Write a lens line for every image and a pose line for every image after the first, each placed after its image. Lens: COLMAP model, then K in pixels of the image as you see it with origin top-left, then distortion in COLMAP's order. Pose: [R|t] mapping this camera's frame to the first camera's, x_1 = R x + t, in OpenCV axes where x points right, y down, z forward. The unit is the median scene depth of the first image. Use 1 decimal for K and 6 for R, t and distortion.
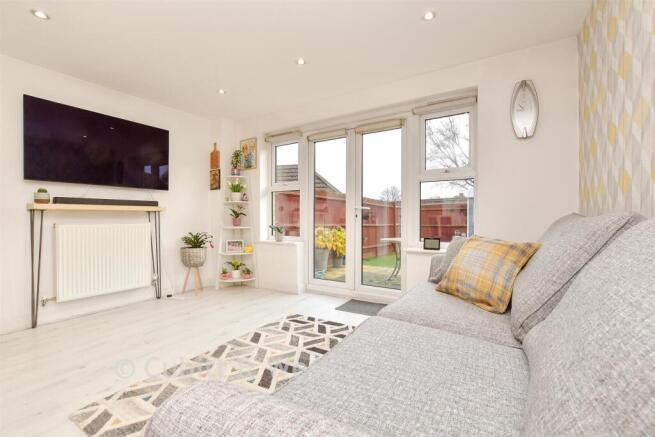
lens RADIAL K [[295.6, 0, 325.3], [0, 295.6, 221.2], [0, 0, 1]] dist [0.001836, -0.000045]
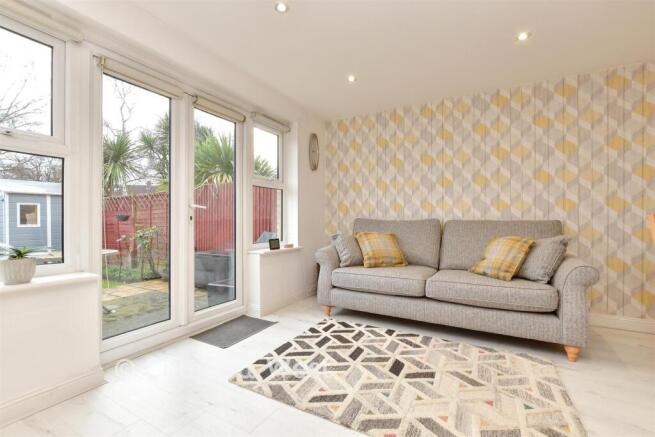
lens RADIAL K [[295.6, 0, 323.7], [0, 295.6, 215.7], [0, 0, 1]] dist [0.001836, -0.000045]
pose [[-0.066502, 0.003463, 0.997780, -0.988441], [0.004542, 0.999985, -0.003168, -0.031750], [-0.997776, 0.004321, -0.066517, 1.131414]]
